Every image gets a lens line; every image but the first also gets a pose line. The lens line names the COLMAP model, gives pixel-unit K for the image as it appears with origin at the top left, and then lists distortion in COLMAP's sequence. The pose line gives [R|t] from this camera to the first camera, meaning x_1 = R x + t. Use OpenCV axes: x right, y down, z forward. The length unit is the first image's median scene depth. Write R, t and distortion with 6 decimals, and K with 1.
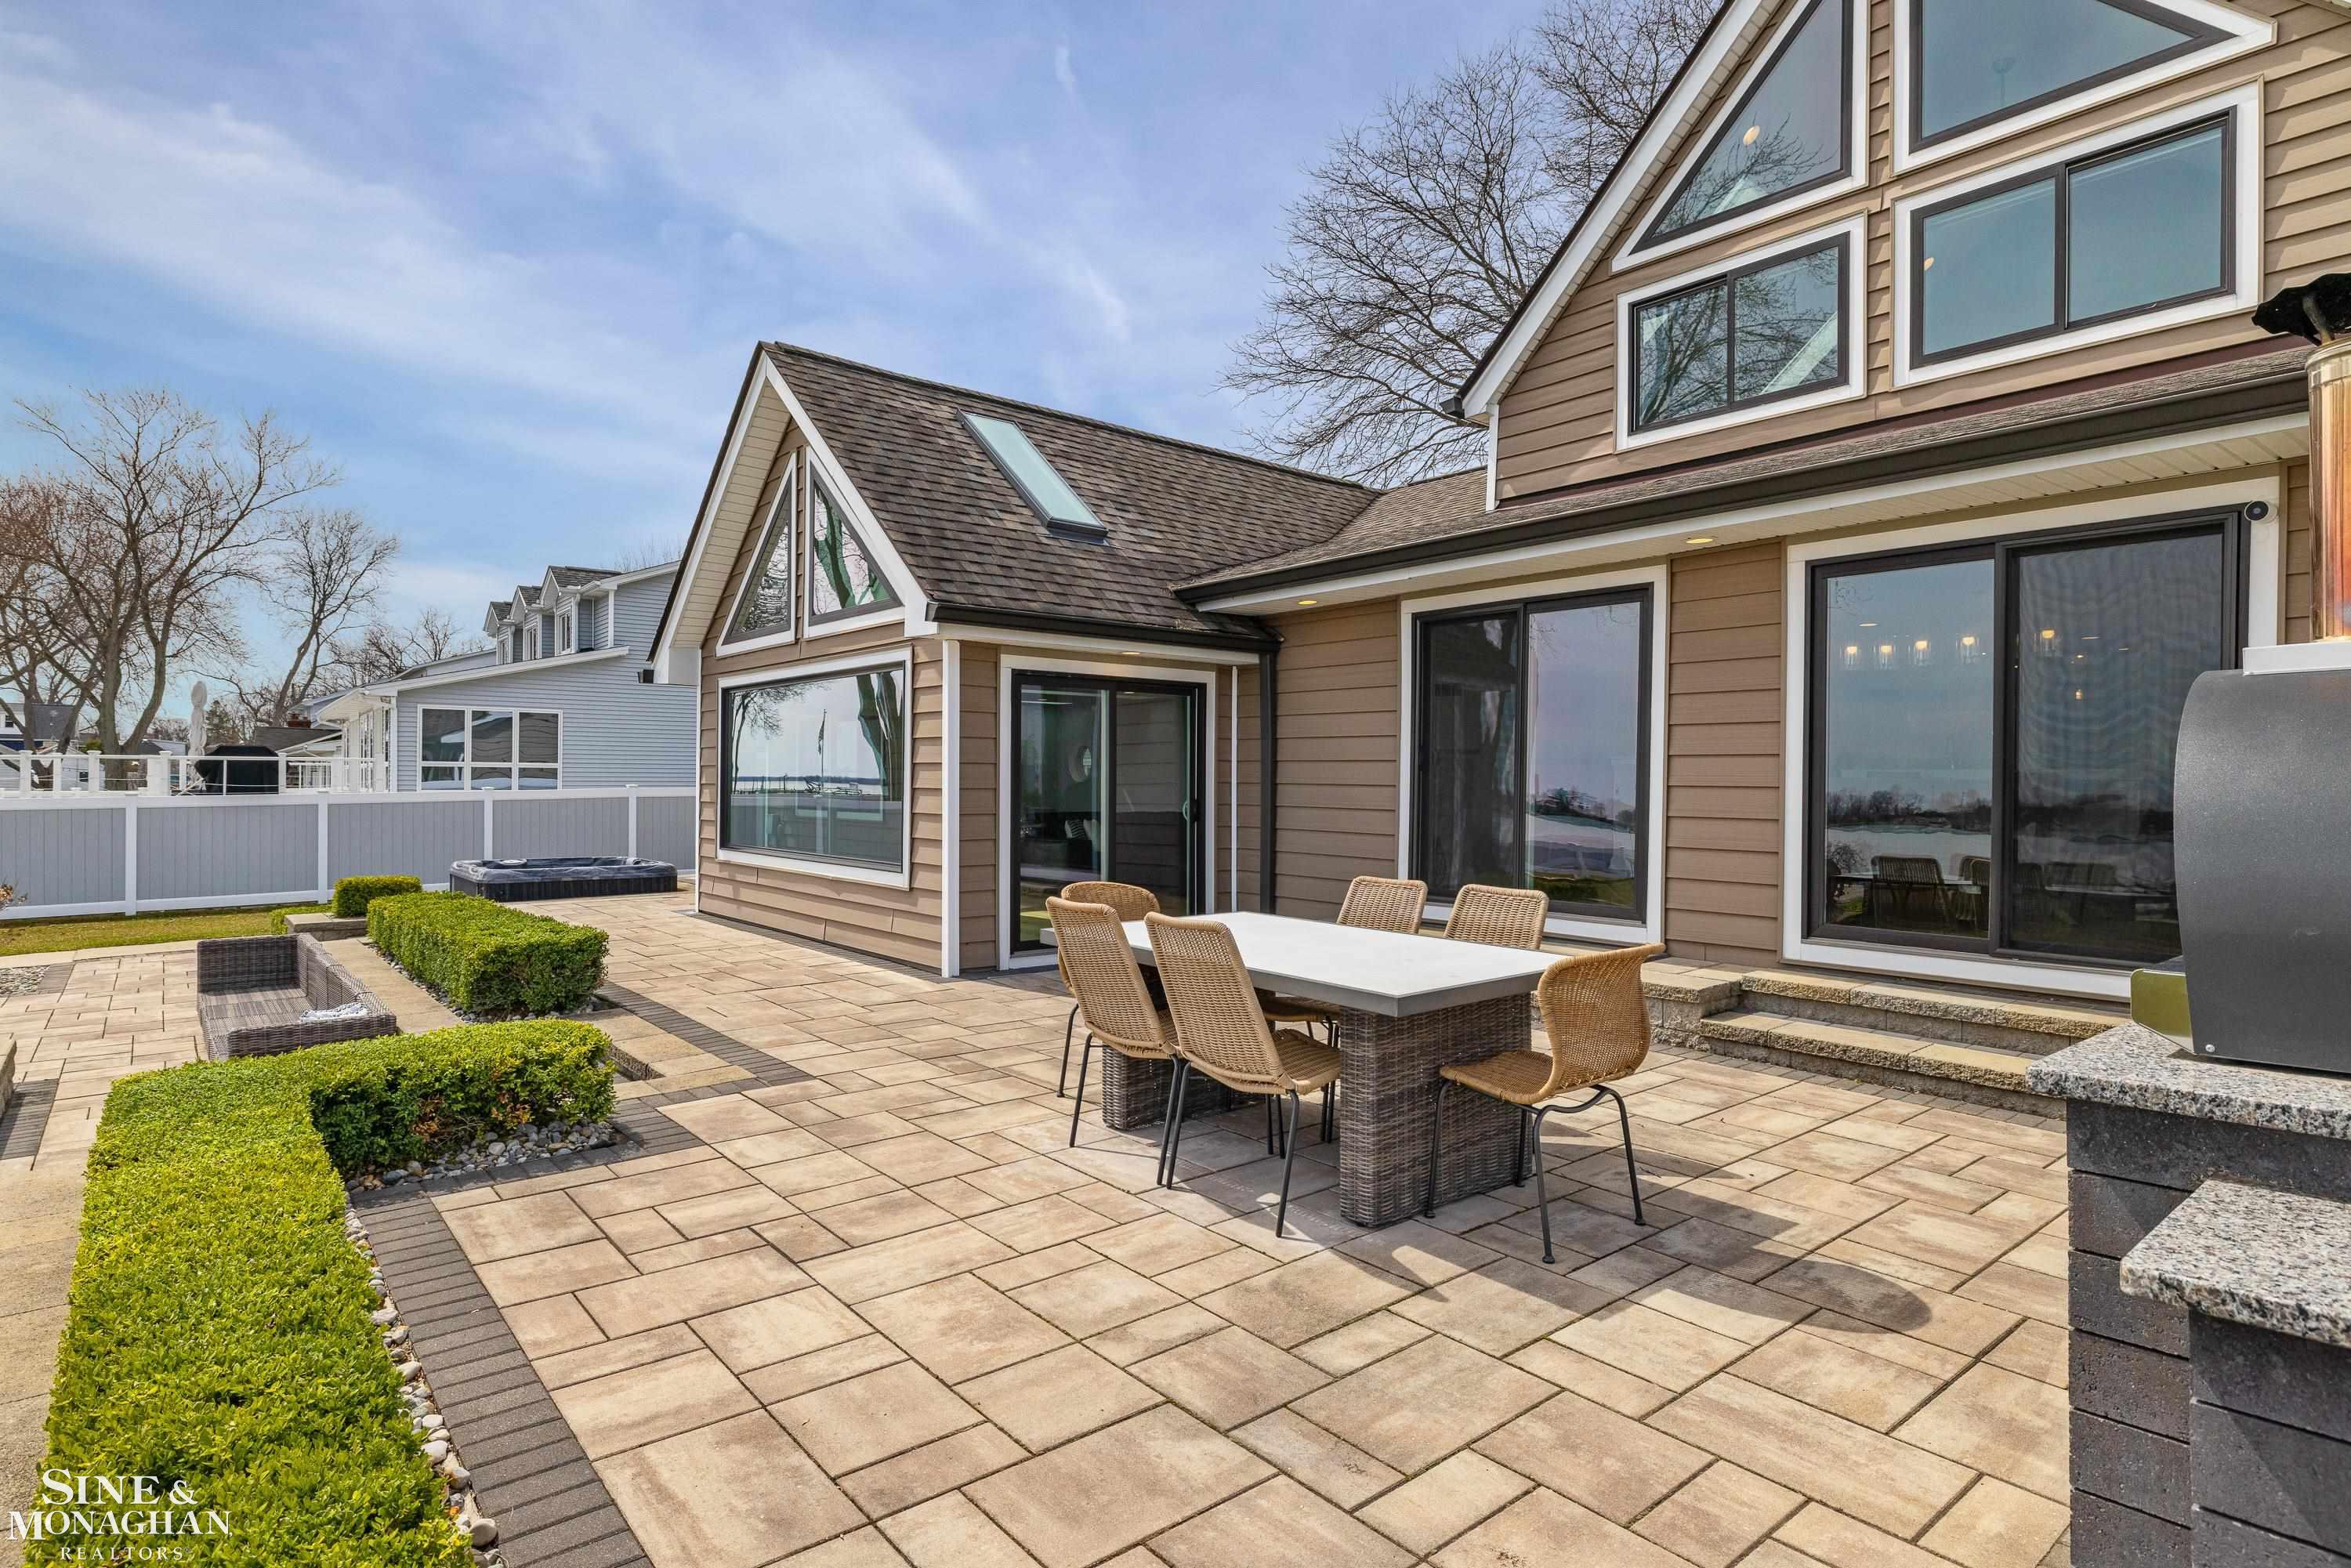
lens RADIAL K [[1227.6, 0, 1182.6], [0, 1227.6, 781.7], [0, 0, 1]] dist [-0.005583, 0.000615]
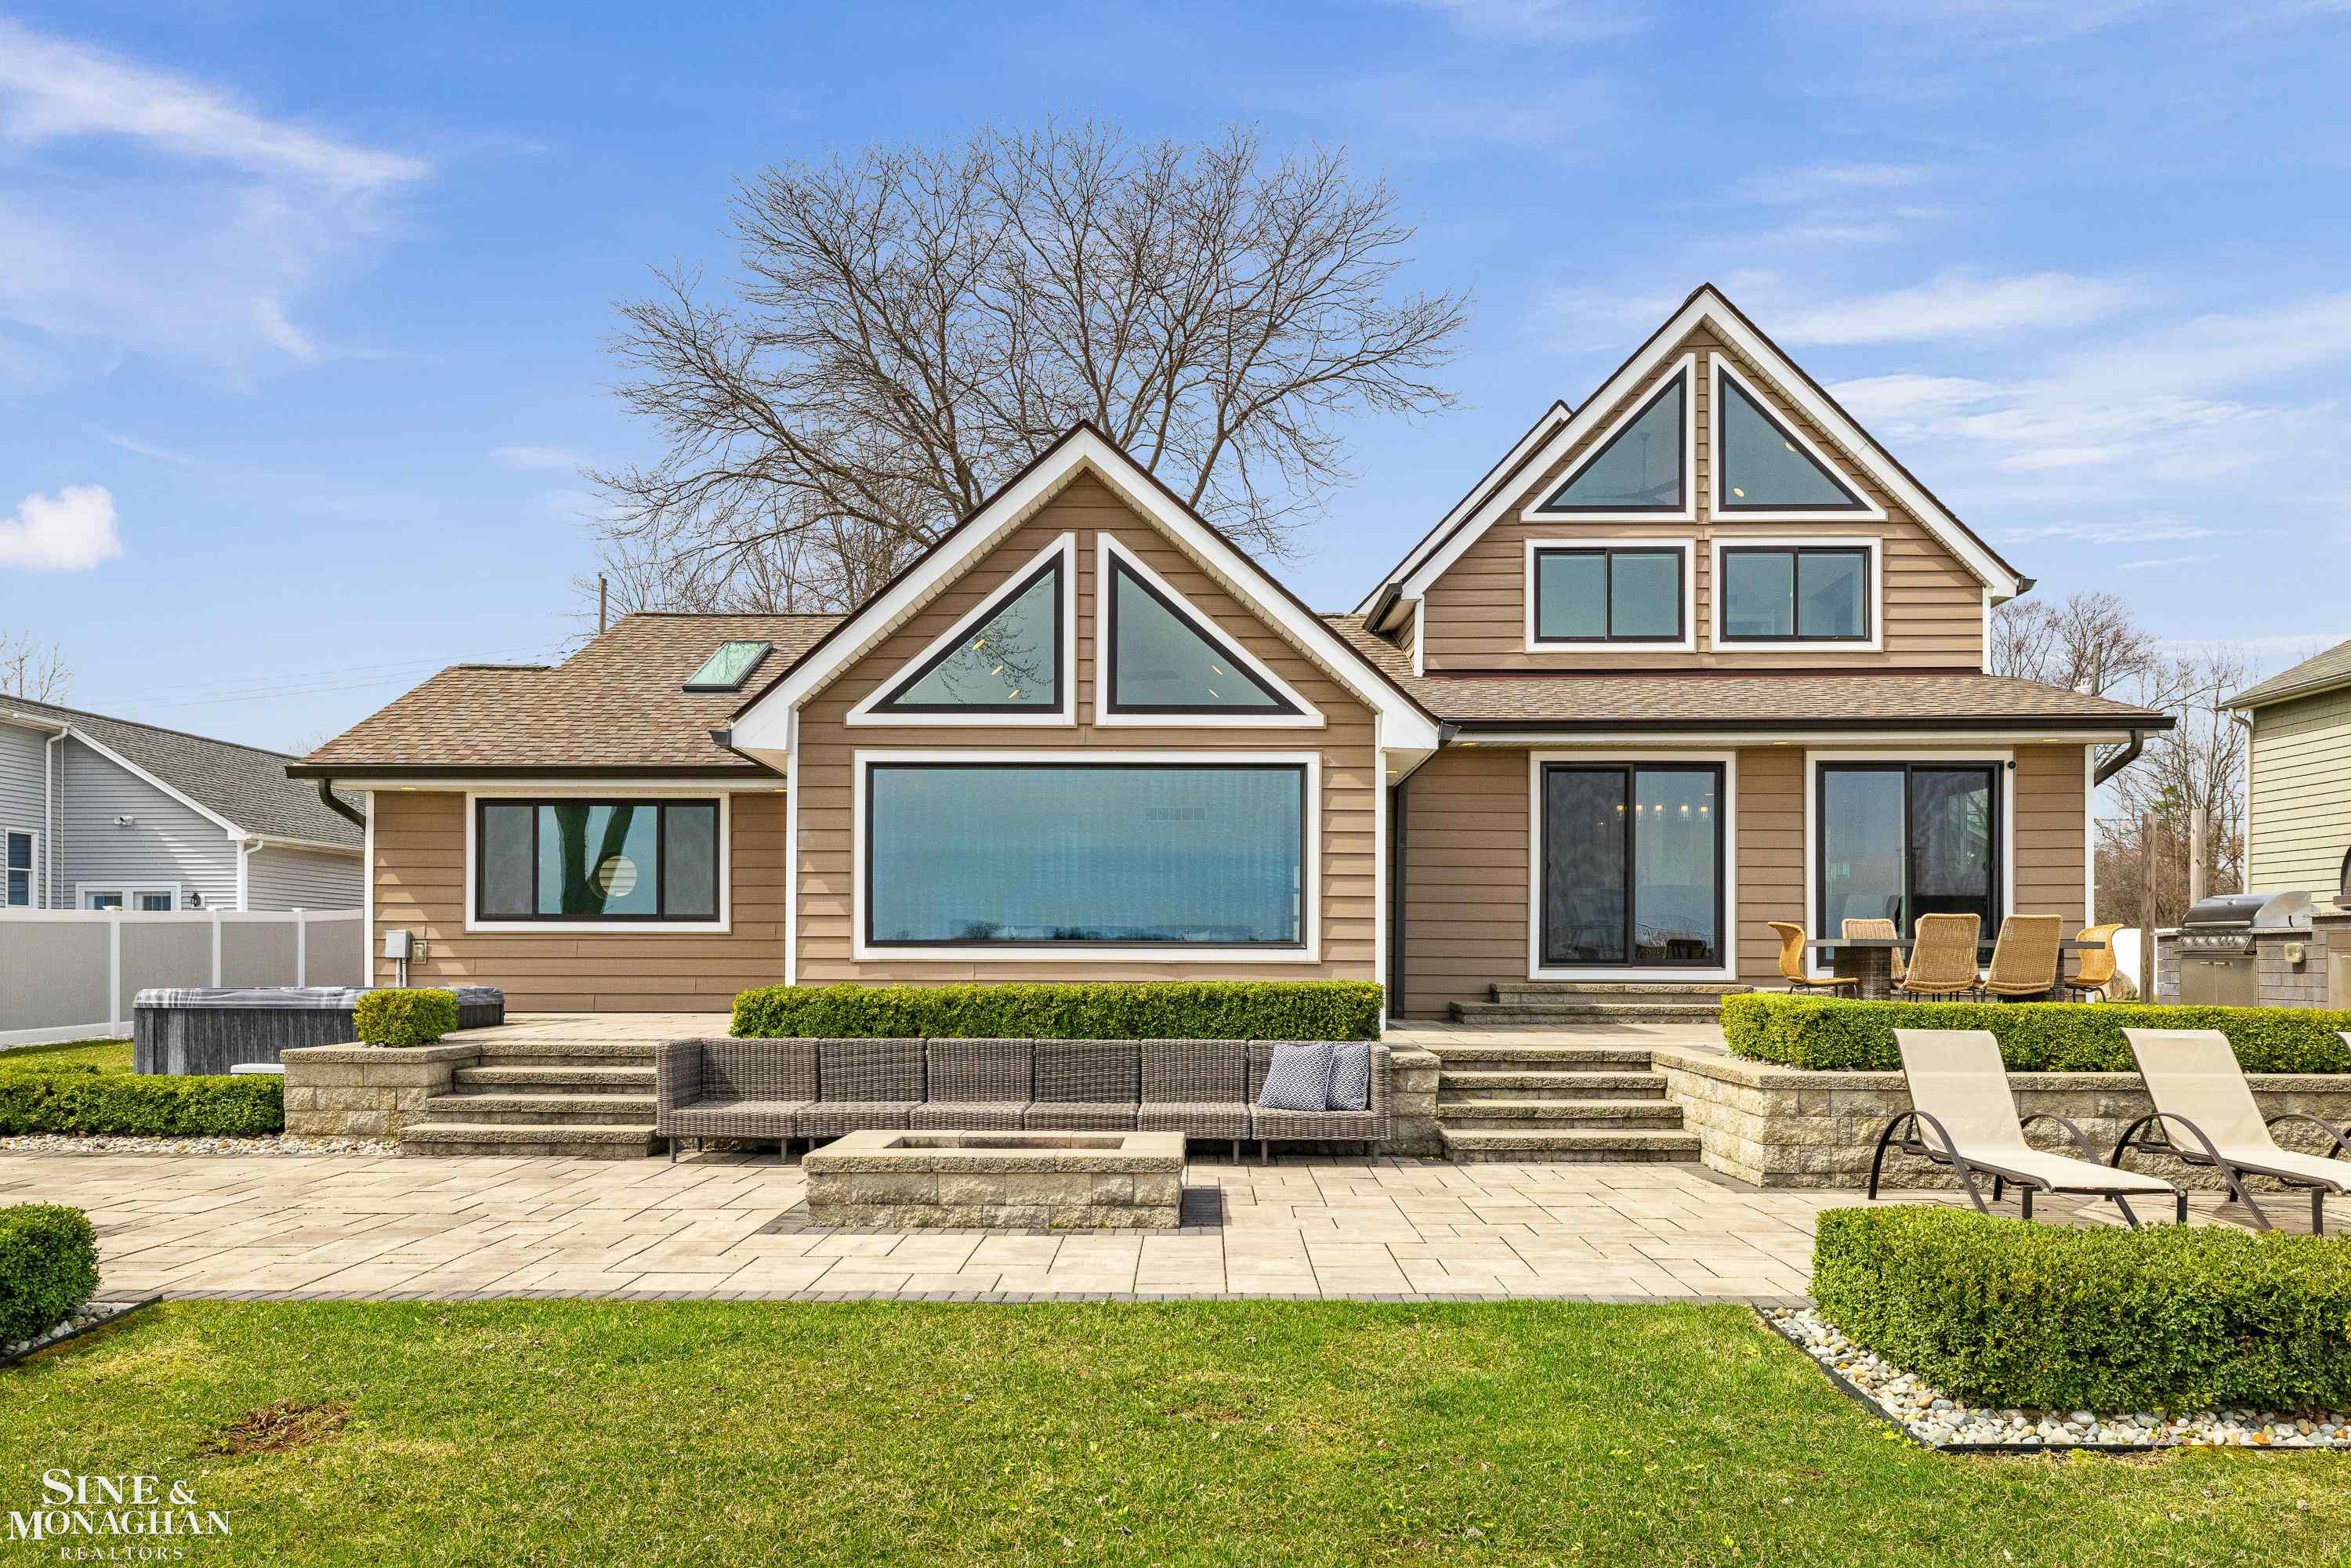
lens RADIAL K [[1715.7, 0, 1161.8], [0, 1715.7, 959.1], [0, 0, 1]] dist [-0.005930, 0.001273]
pose [[0.645241, -0.001324, 0.763978, -1.563295], [0.001742, 0.999998, 0.000262, 0.085057], [-0.763977, 0.001161, 0.645242, 0.075758]]
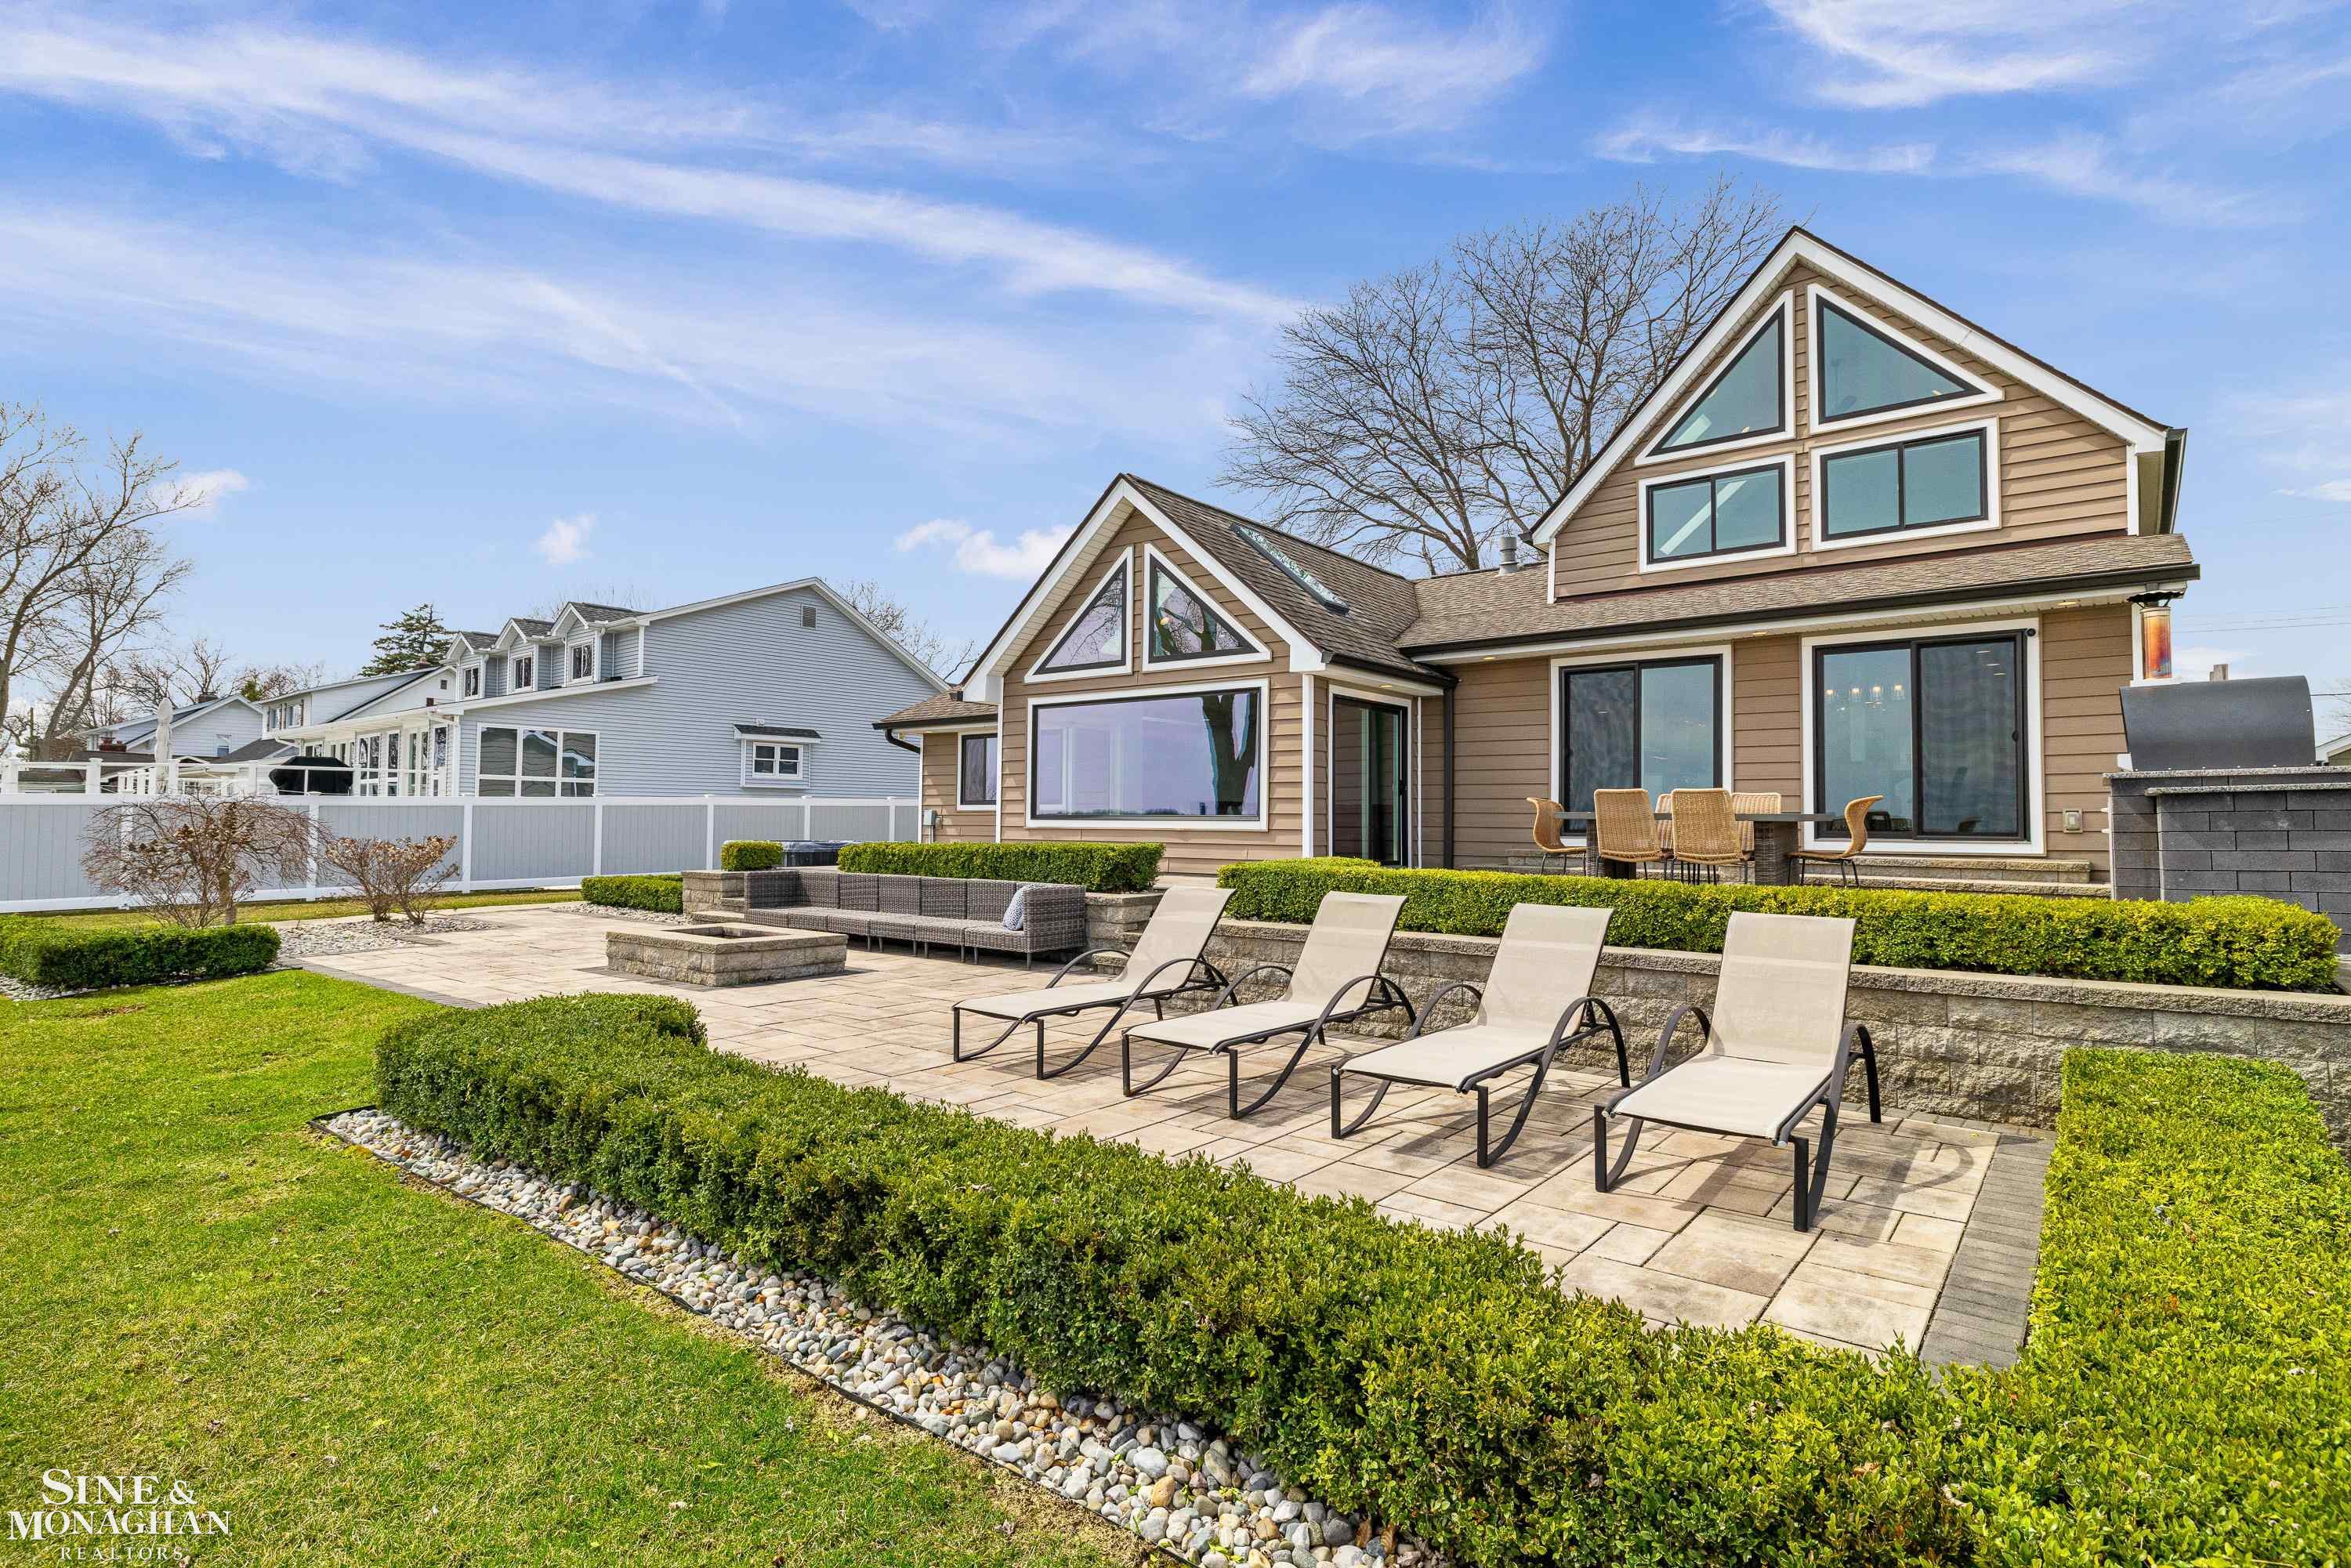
lens RADIAL K [[1177.0, 0, 1169.4], [0, 1177.0, 778.2], [0, 0, 1]] dist [-0.006172, -0.000792]
pose [[0.979392, 0.010895, 0.201677, -0.660073], [-0.002682, 0.999158, -0.040949, 0.083776], [-0.201953, 0.039564, 0.978596, -0.468268]]
